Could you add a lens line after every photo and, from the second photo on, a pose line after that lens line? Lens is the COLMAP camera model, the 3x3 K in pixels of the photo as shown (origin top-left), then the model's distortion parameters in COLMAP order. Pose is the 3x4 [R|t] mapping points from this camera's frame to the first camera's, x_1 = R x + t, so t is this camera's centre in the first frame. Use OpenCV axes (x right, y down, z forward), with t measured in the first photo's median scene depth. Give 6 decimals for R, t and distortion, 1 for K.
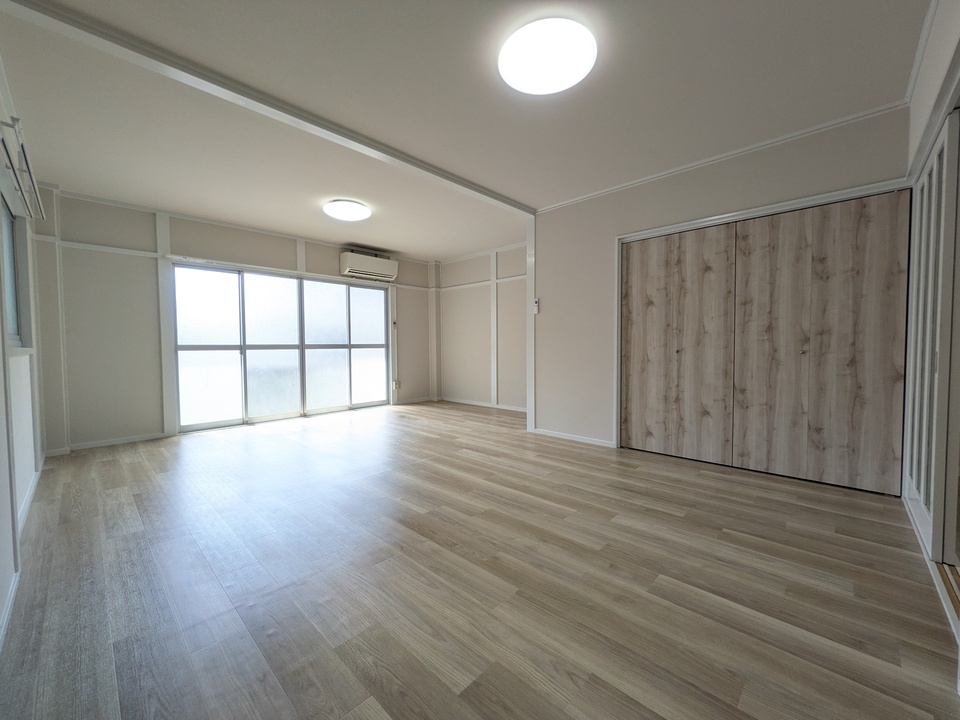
lens RADIAL K [[381.7, 0, 484.9], [0, 381.7, 360.7], [0, 0, 1]] dist [-0.001237, 0.000091]
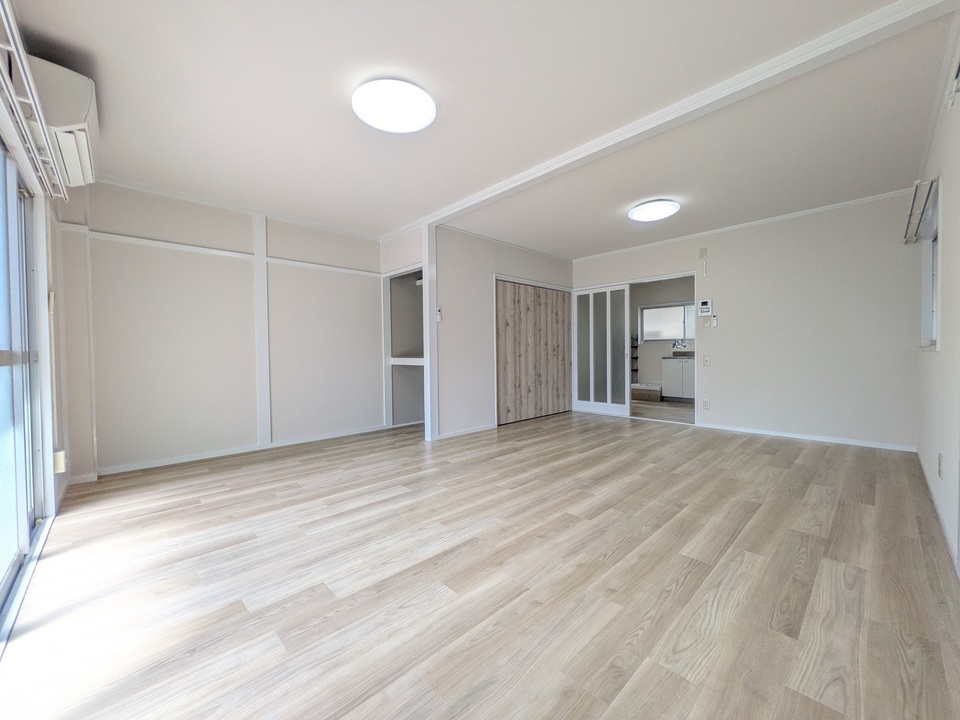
lens RADIAL K [[381.7, 0, 482.0], [0, 381.7, 357.3], [0, 0, 1]] dist [-0.001237, 0.000091]
pose [[0.054058, -0.008368, 0.998503, -1.128042], [0.051146, 0.998675, 0.005601, -0.035846], [-0.997227, 0.050767, 0.054414, 1.067551]]
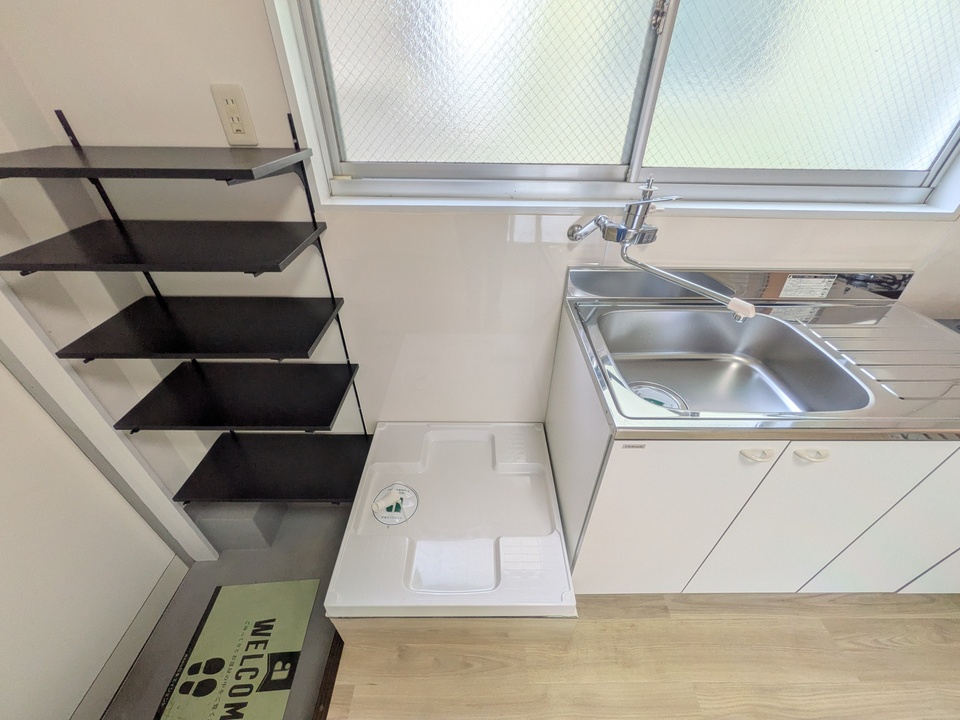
lens RADIAL K [[381.7, 0, 482.0], [0, 381.7, 360.9], [0, 0, 1]] dist [-0.001237, 0.000091]
pose [[-0.691865, -0.427598, 0.581793, 1.124193], [0.021803, 0.793037, 0.608783, -0.147474], [-0.721698, 0.433881, -0.539351, 0.297267]]
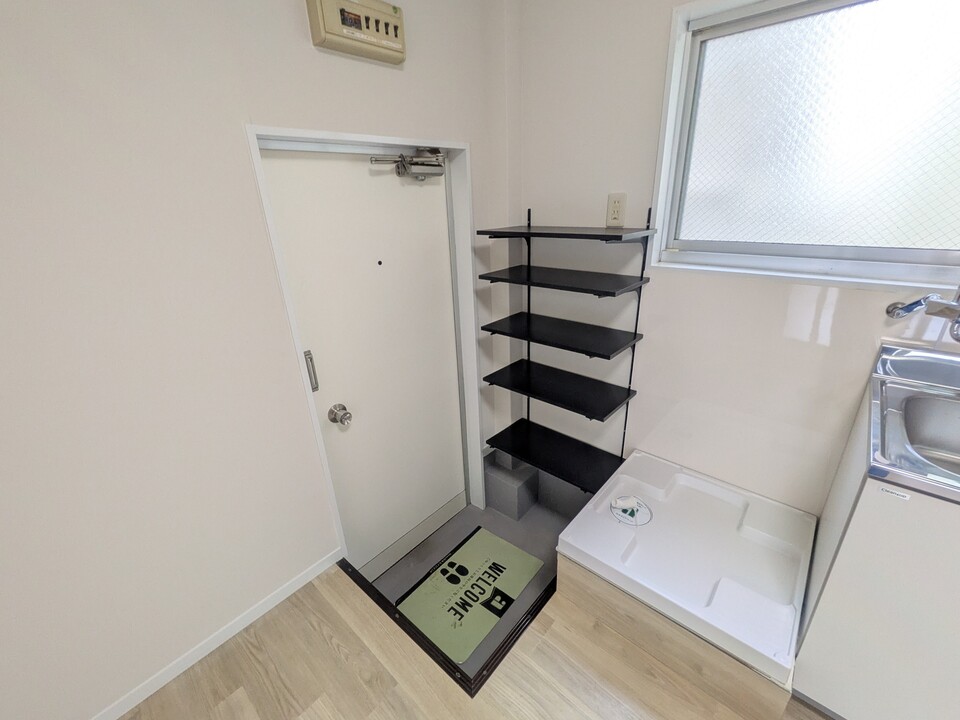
lens RADIAL K [[402.0, 0, 482.2], [0, 402.0, 360.4], [0, 0, 1]] dist [-0.007497, -0.000605]
pose [[-0.029135, -0.369924, 0.928605, 0.977608], [0.077321, 0.925382, 0.371066, -0.147592], [-0.996580, 0.082611, 0.001642, 0.375224]]
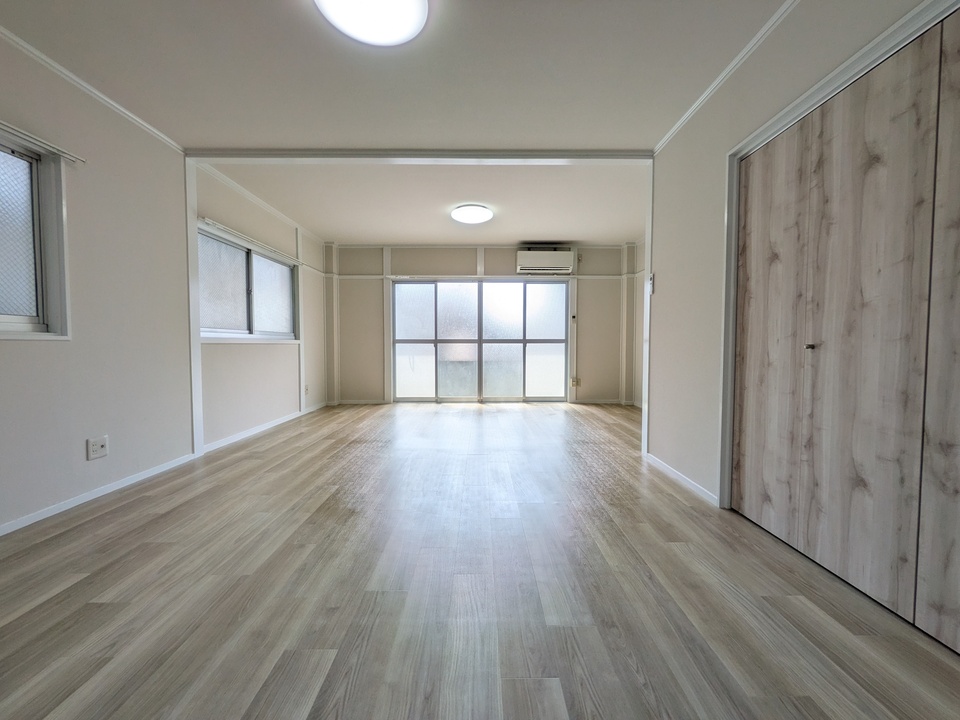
lens RADIAL K [[381.7, 0, 482.8], [0, 381.7, 360.9], [0, 0, 1]] dist [-0.001237, 0.000091]
pose [[0.691955, 0.038164, -0.720931, 0.565200], [-0.034401, 0.999210, 0.019877, -0.001040], [0.721120, 0.011047, 0.692722, 0.345610]]
